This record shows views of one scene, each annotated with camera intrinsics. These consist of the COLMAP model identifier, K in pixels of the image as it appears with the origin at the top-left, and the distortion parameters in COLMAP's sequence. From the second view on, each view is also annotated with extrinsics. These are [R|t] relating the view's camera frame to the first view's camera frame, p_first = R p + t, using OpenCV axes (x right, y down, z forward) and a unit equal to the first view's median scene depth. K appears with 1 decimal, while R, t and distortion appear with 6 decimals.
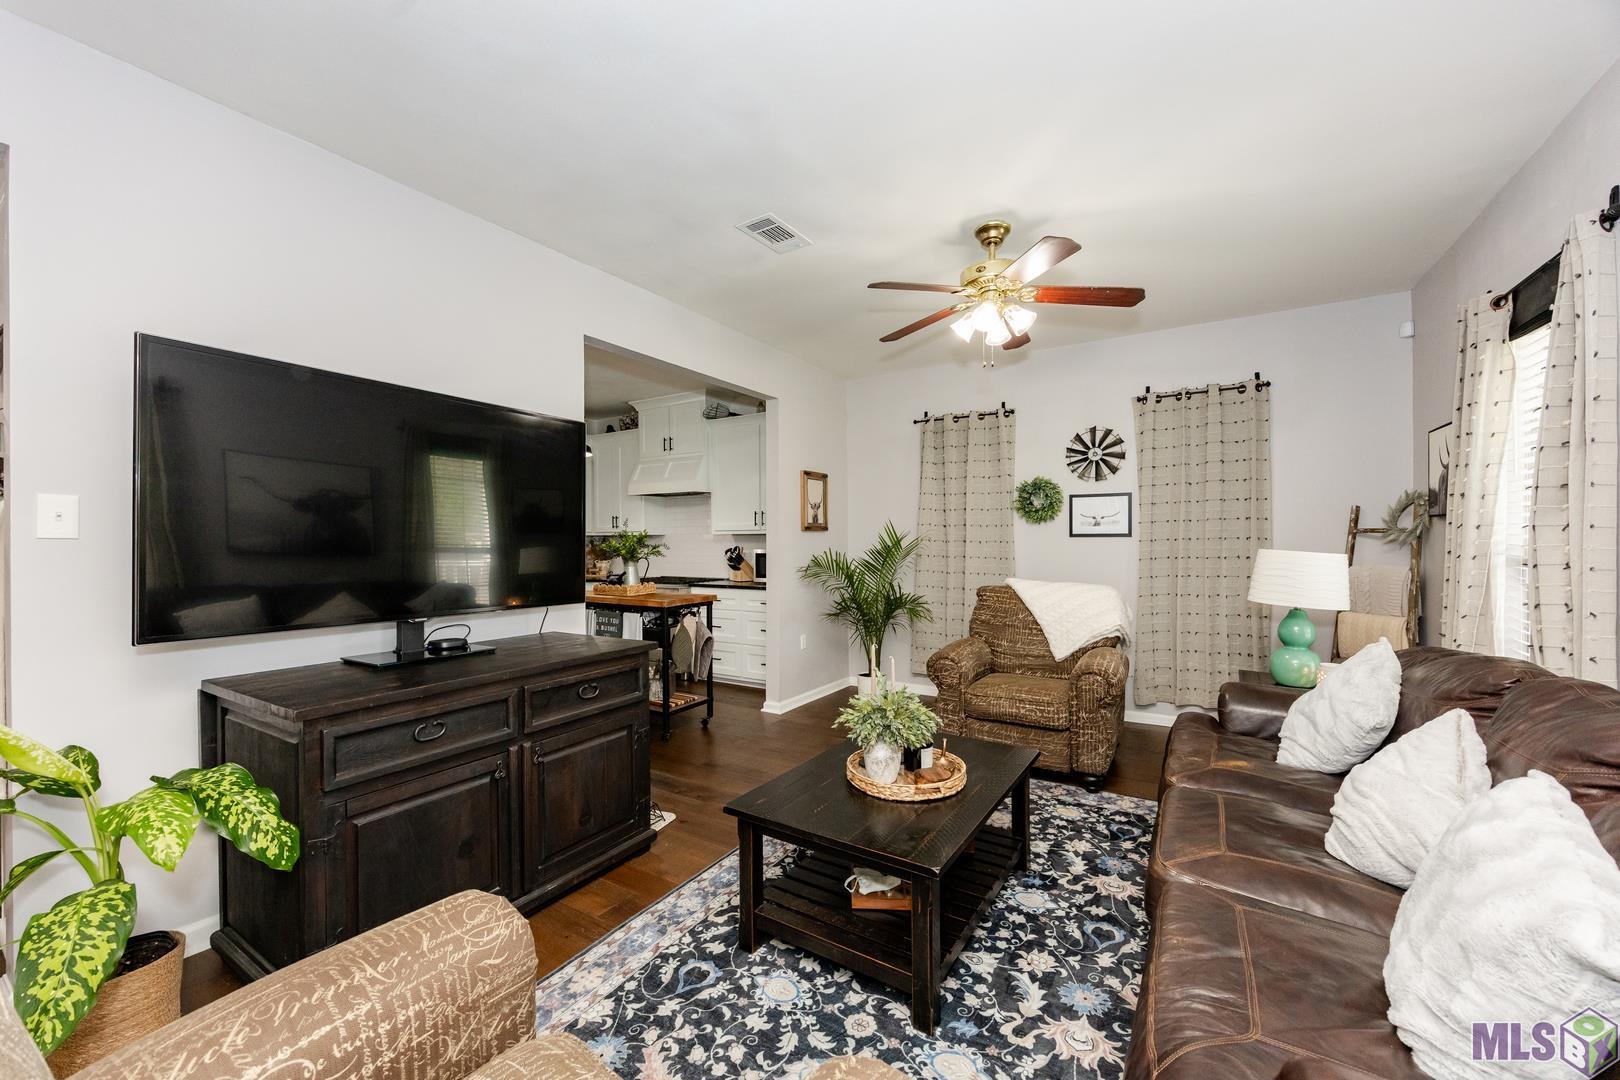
lens RADIAL K [[616.8, 0, 806.3], [0, 616.8, 547.9], [0, 0, 1]] dist [-0.001160, 0.000243]
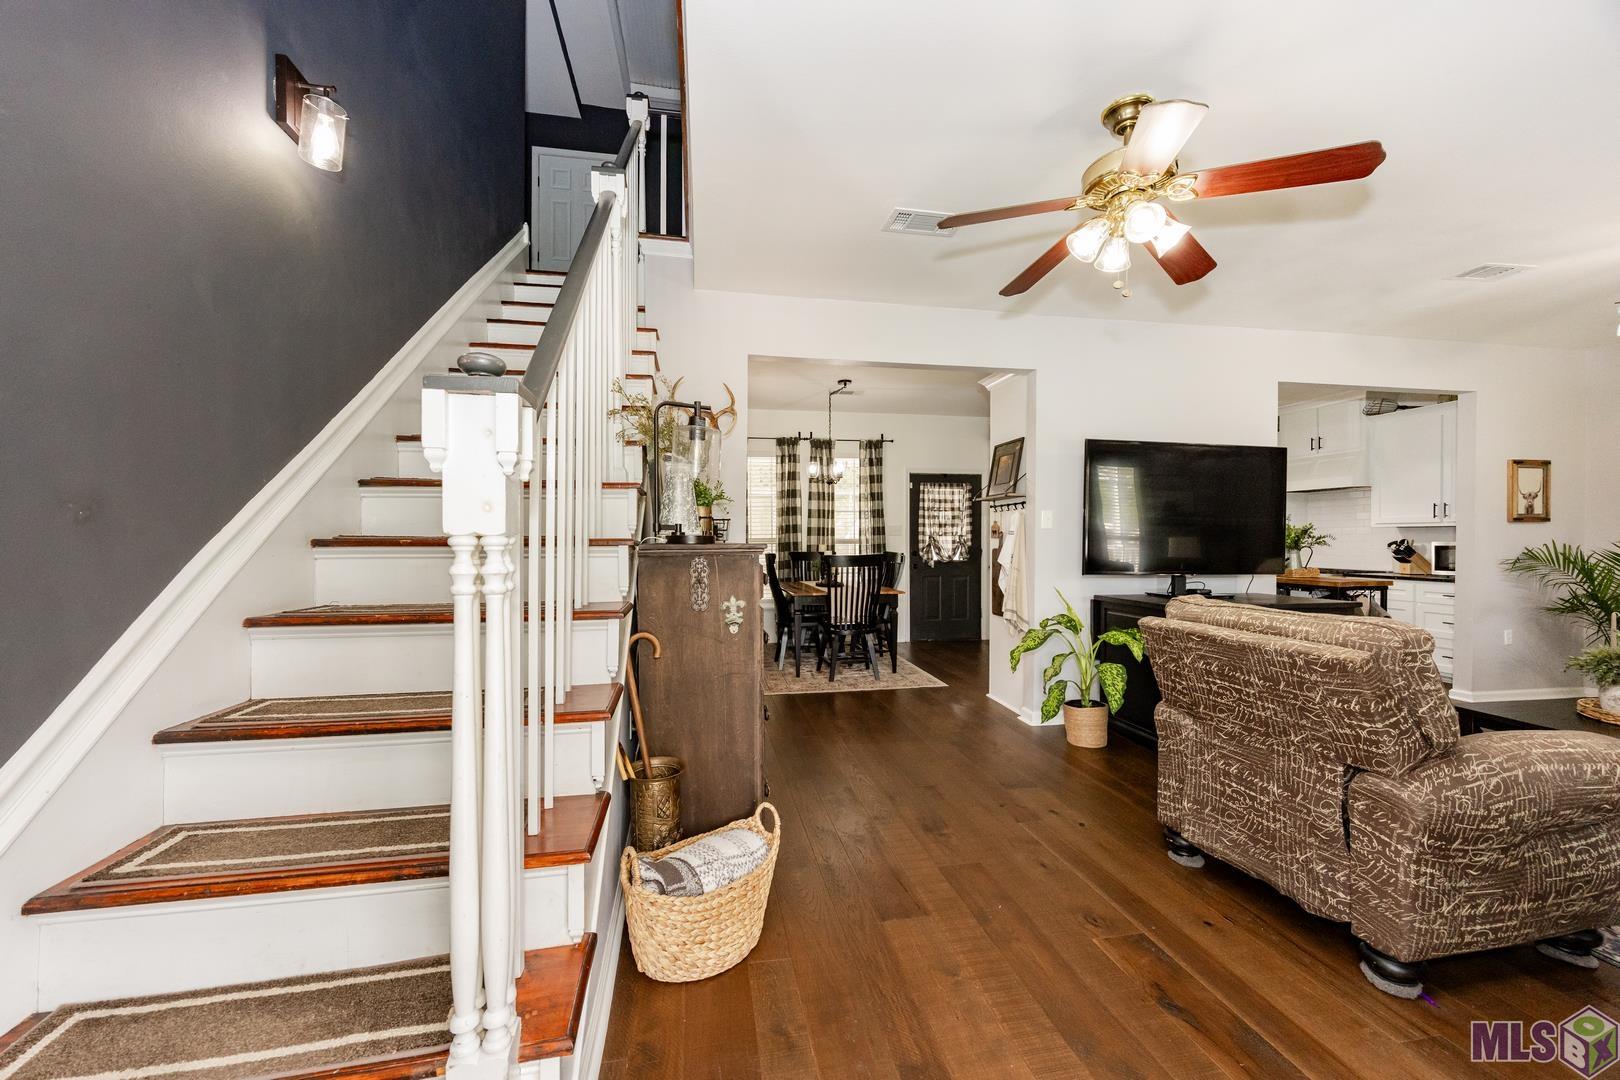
lens RADIAL K [[616.8, 0, 806.3], [0, 616.8, 547.9], [0, 0, 1]] dist [-0.001160, 0.000243]
pose [[0.668860, 0.014287, -0.743251, -0.024659], [-0.011283, 0.999895, 0.009067, 0.016466], [0.743303, 0.002321, 0.668951, -0.464697]]
